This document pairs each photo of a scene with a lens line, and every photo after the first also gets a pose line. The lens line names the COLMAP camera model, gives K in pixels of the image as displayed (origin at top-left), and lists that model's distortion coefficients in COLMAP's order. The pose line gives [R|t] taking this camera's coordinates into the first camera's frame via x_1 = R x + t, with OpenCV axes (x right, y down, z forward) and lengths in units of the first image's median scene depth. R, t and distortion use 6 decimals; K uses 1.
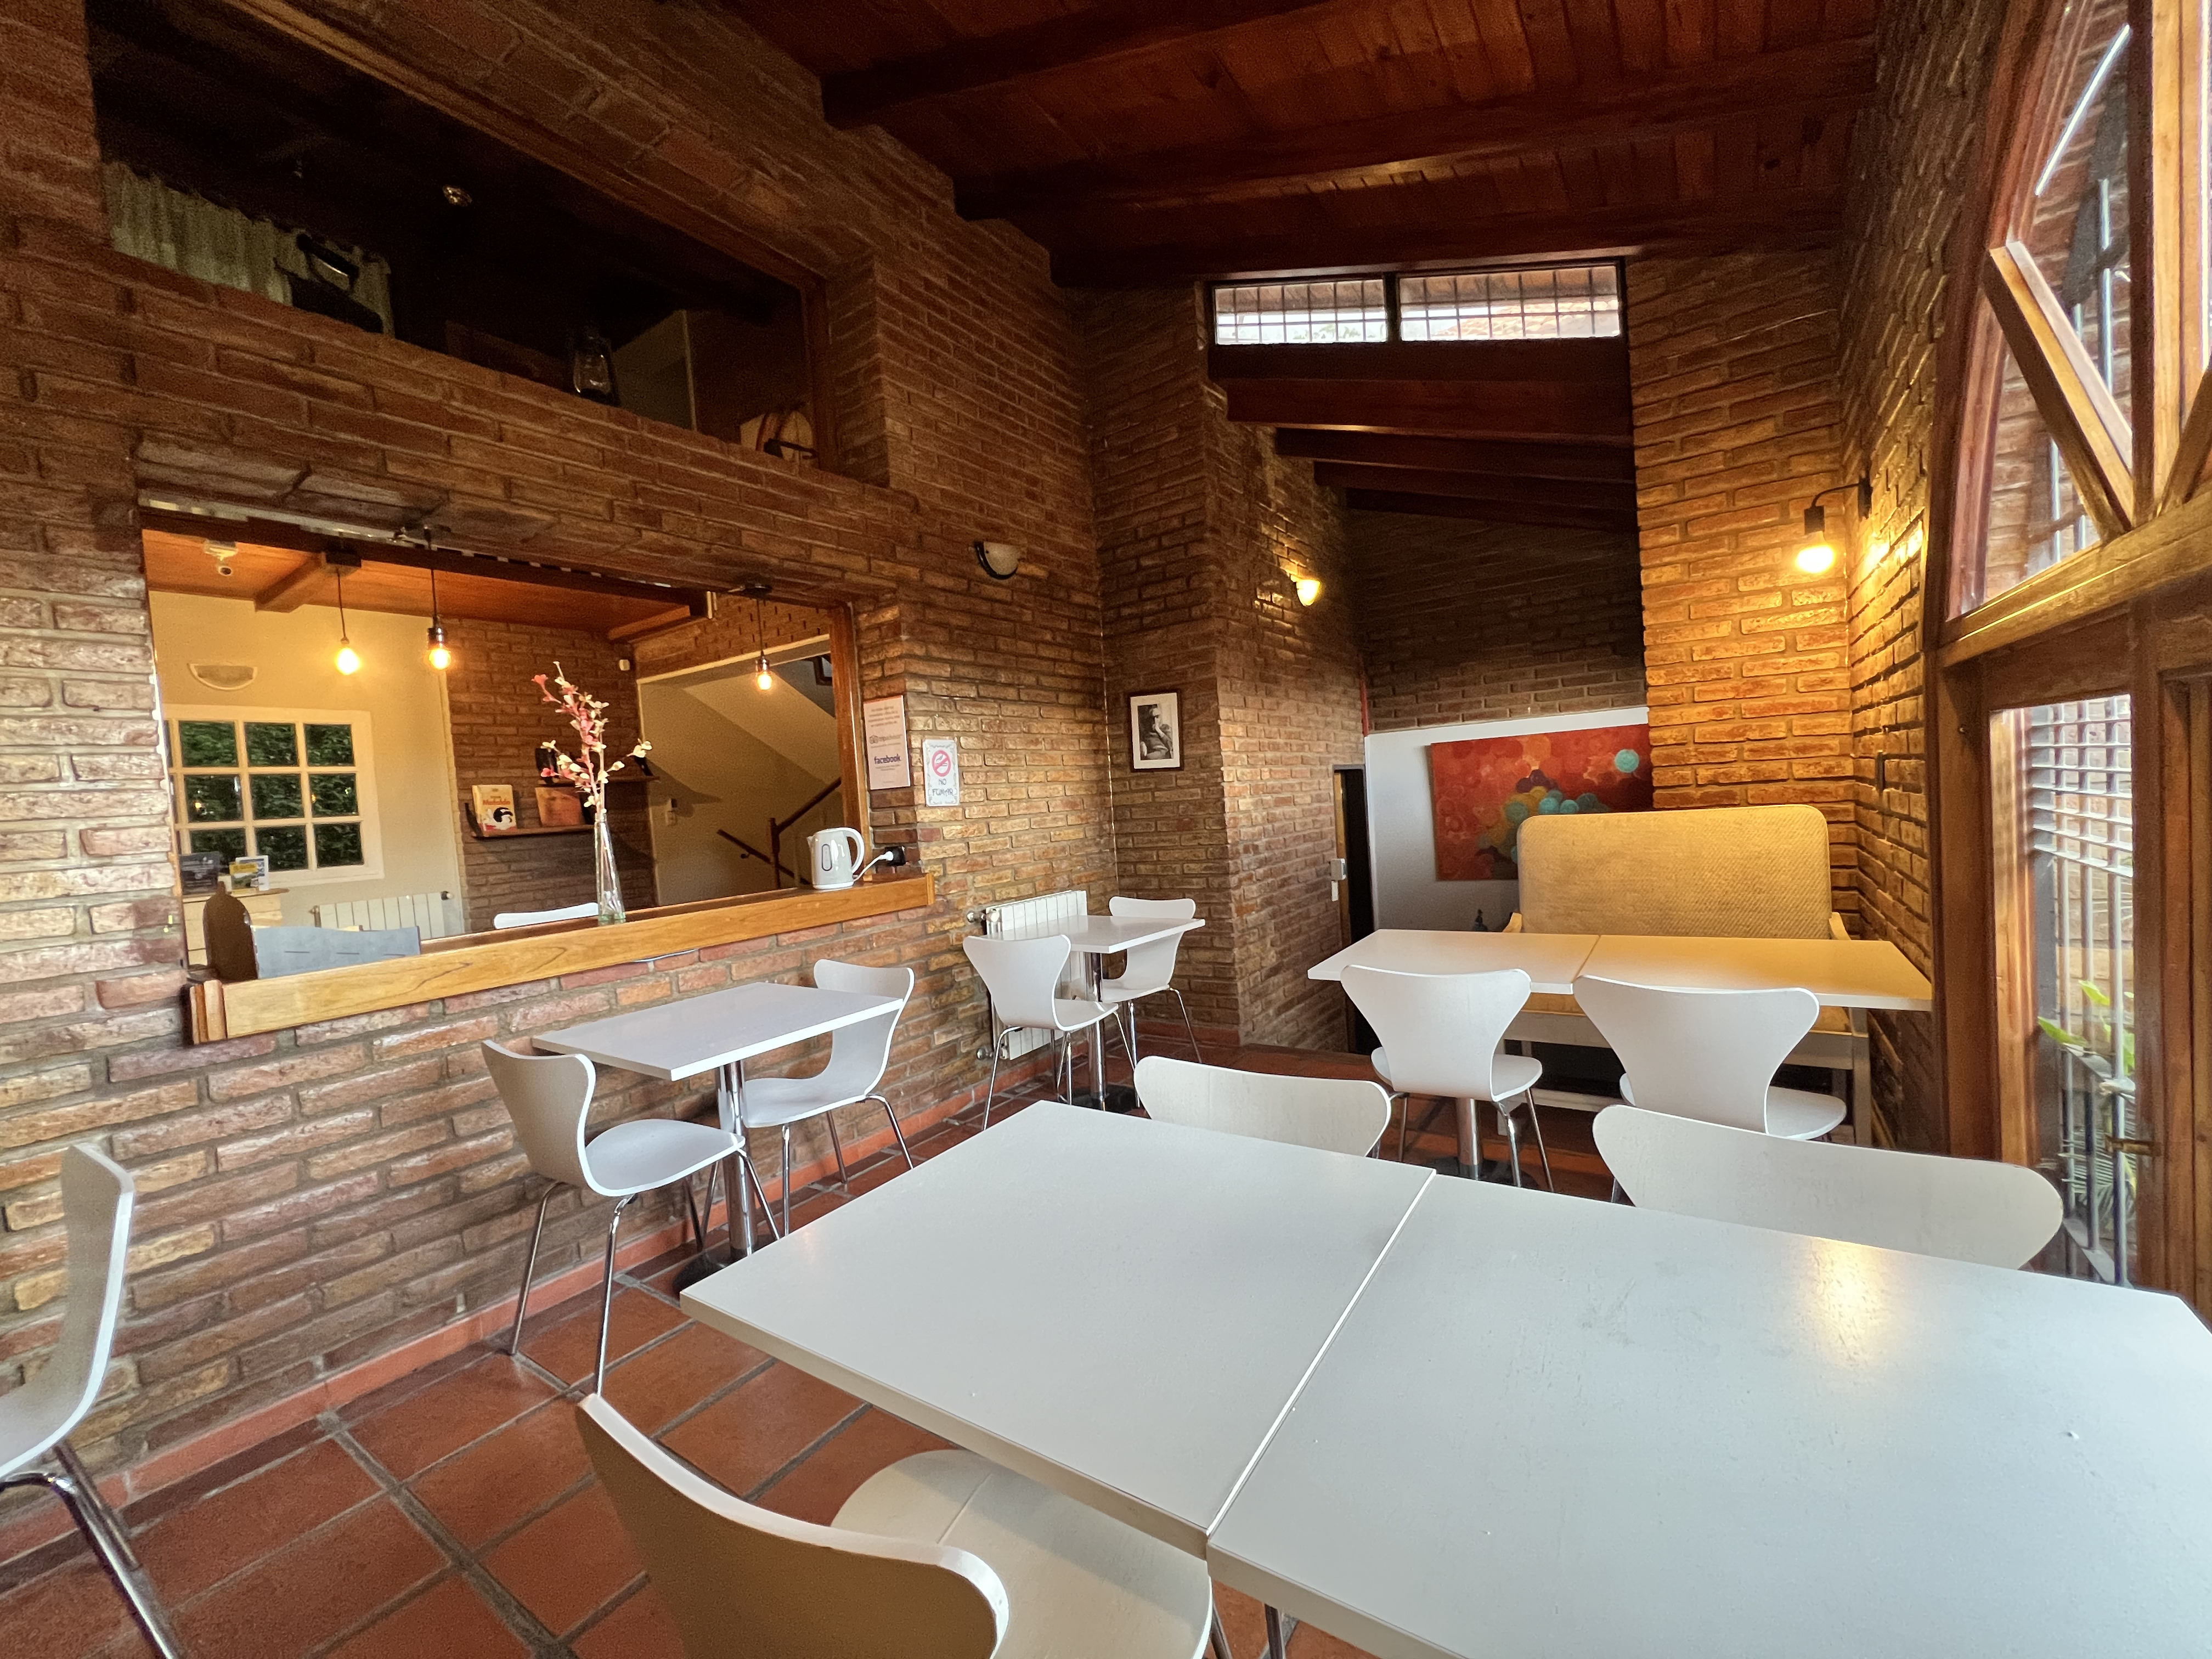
lens RADIAL K [[883.6, 0, 1113.5], [0, 883.6, 829.8], [0, 0, 1]] dist [-0.001558, 0.000076]
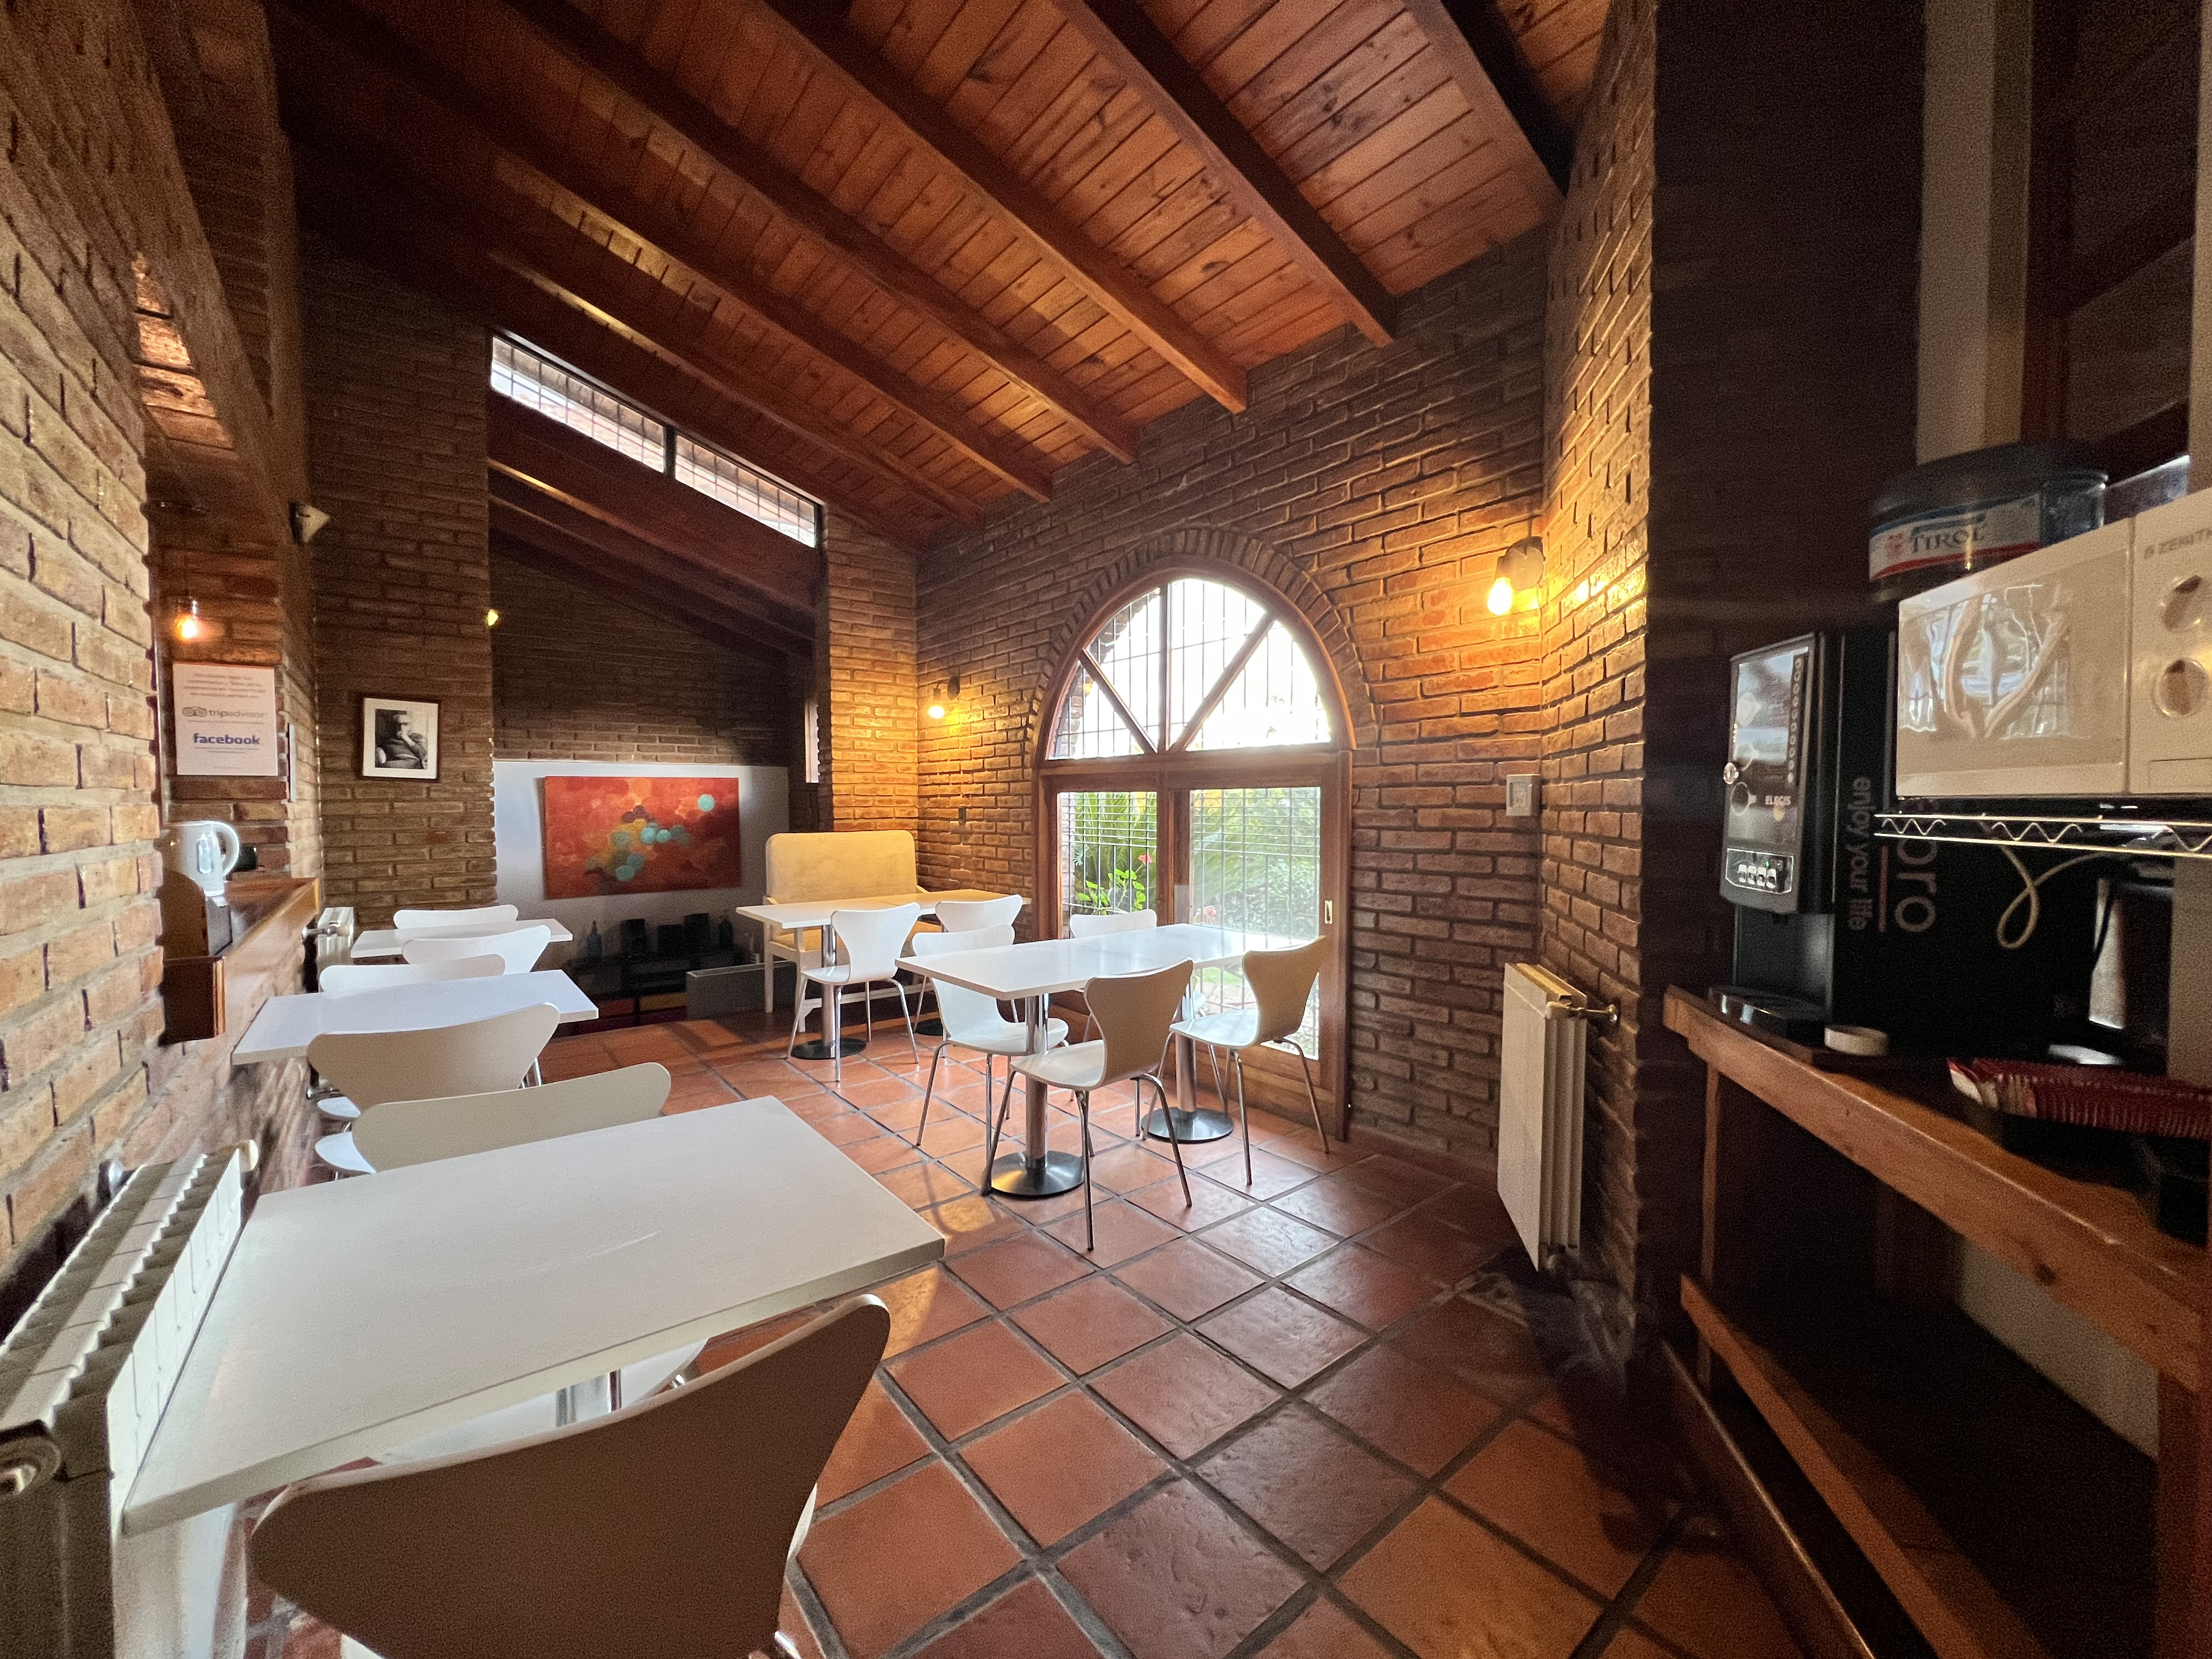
lens RADIAL K [[883.6, 0, 1120.5], [0, 883.6, 832.1], [0, 0, 1]] dist [-0.001558, 0.000076]
pose [[0.290562, 0.034114, 0.956248, -0.636578], [0.021668, 0.998873, -0.042219, 0.045931], [-0.956611, 0.032987, 0.289496, -0.015186]]
